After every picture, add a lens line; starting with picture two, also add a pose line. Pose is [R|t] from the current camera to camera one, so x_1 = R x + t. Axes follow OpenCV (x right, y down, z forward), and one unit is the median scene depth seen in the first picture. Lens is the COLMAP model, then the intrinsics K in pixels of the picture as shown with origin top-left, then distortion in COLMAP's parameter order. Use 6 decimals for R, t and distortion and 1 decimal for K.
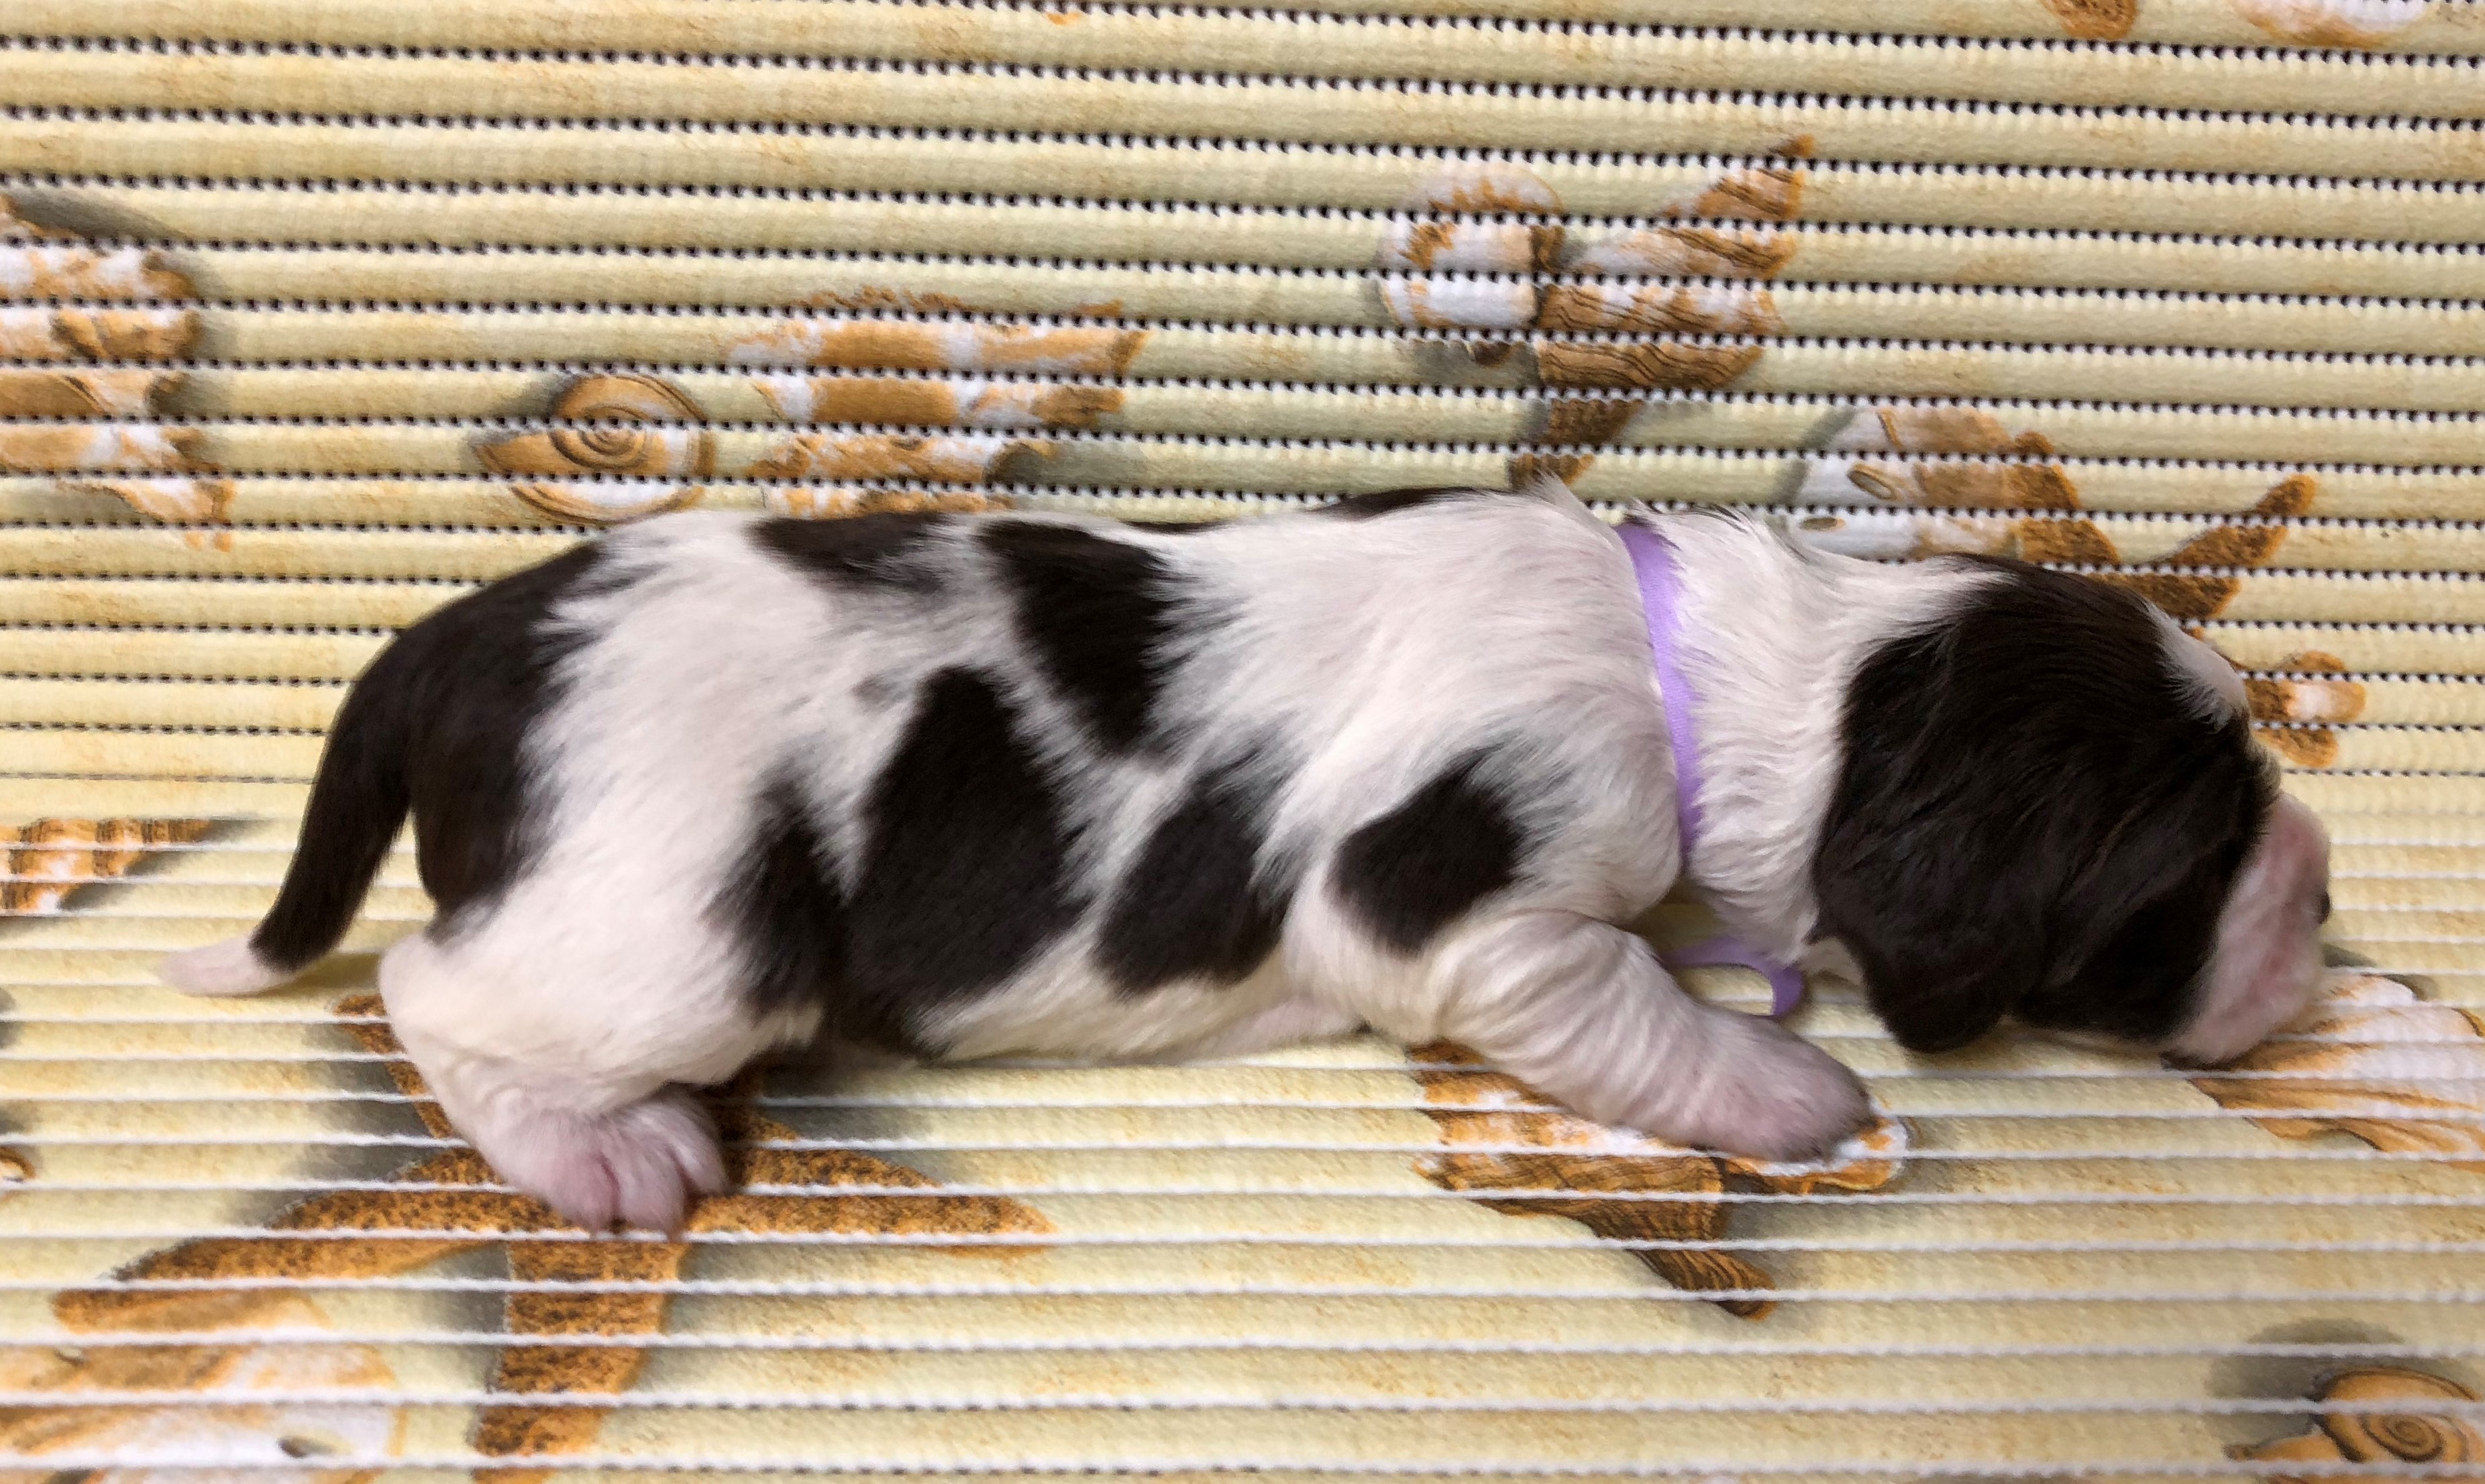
lens RADIAL K [[1922.9, 0, 1246.0], [0, 1922.9, 656.3], [0, 0, 1]] dist [0.073786, -0.181321]
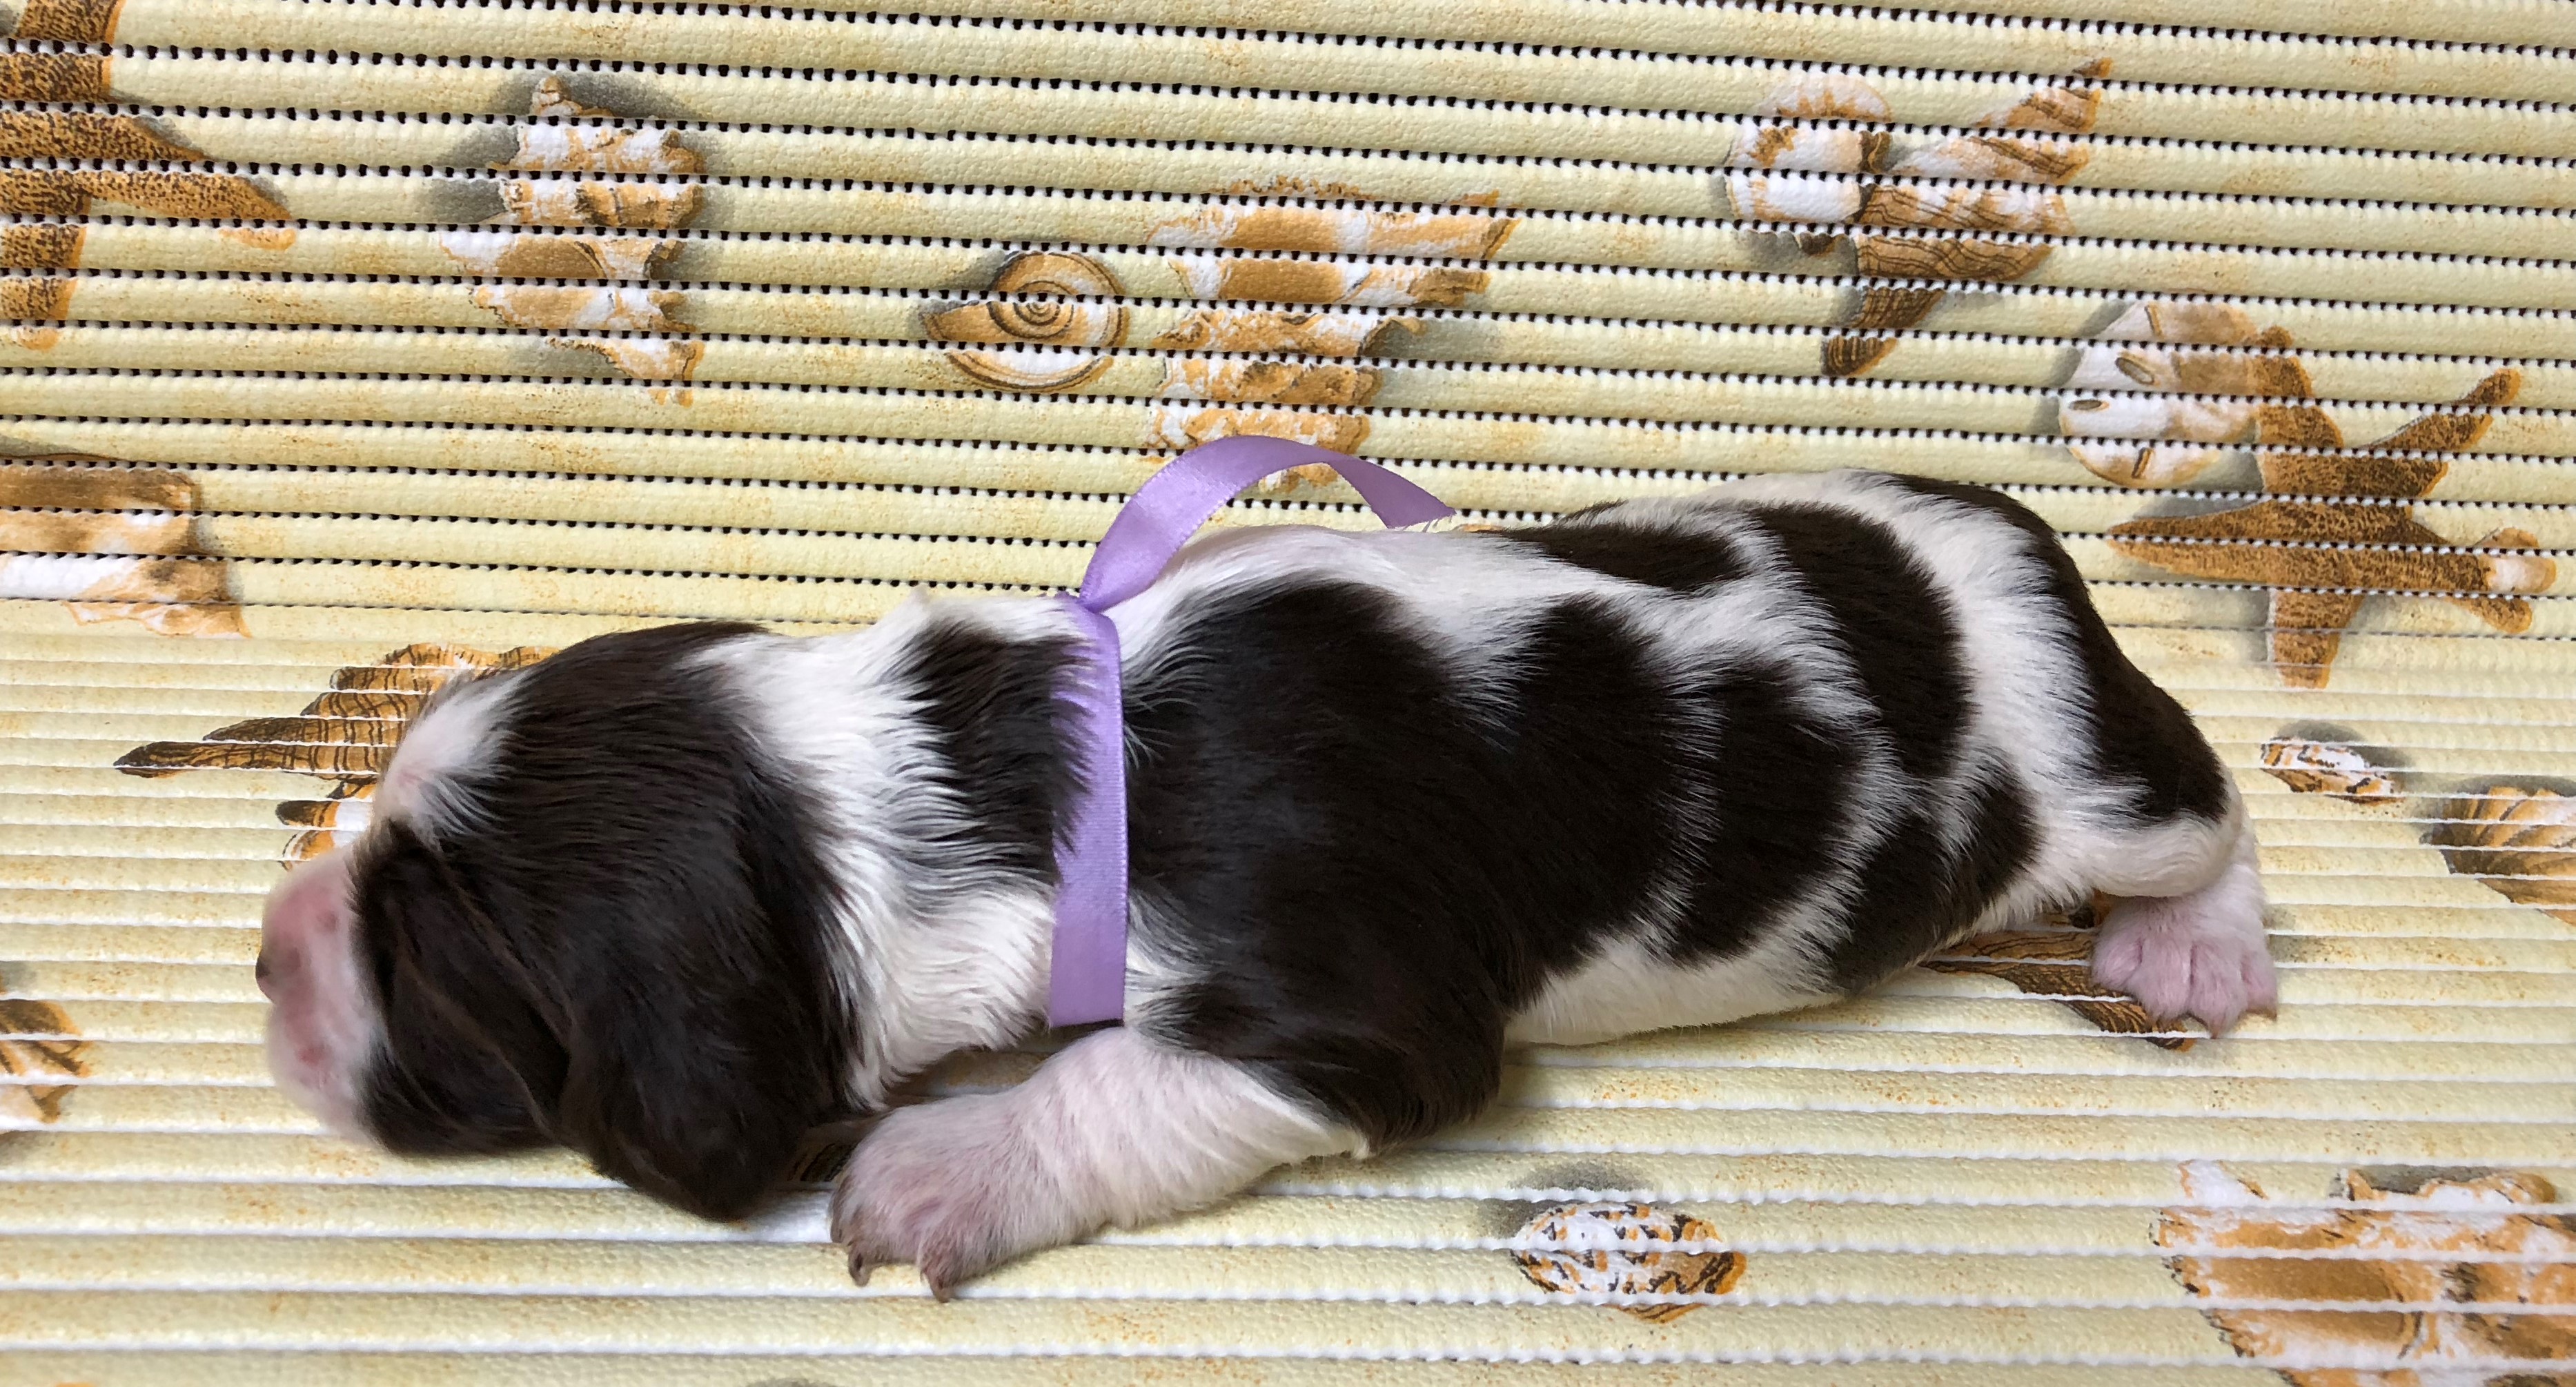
lens RADIAL K [[2014.9, 0, 1114.6], [0, 2014.9, 635.4], [0, 0, 1]] dist [-0.006078, -0.010548]
pose [[0.999882, 0.012406, 0.009065, -0.291006], [-0.012364, 0.999913, -0.004595, 0.081269], [-0.009122, 0.004482, 0.999948, -0.171171]]
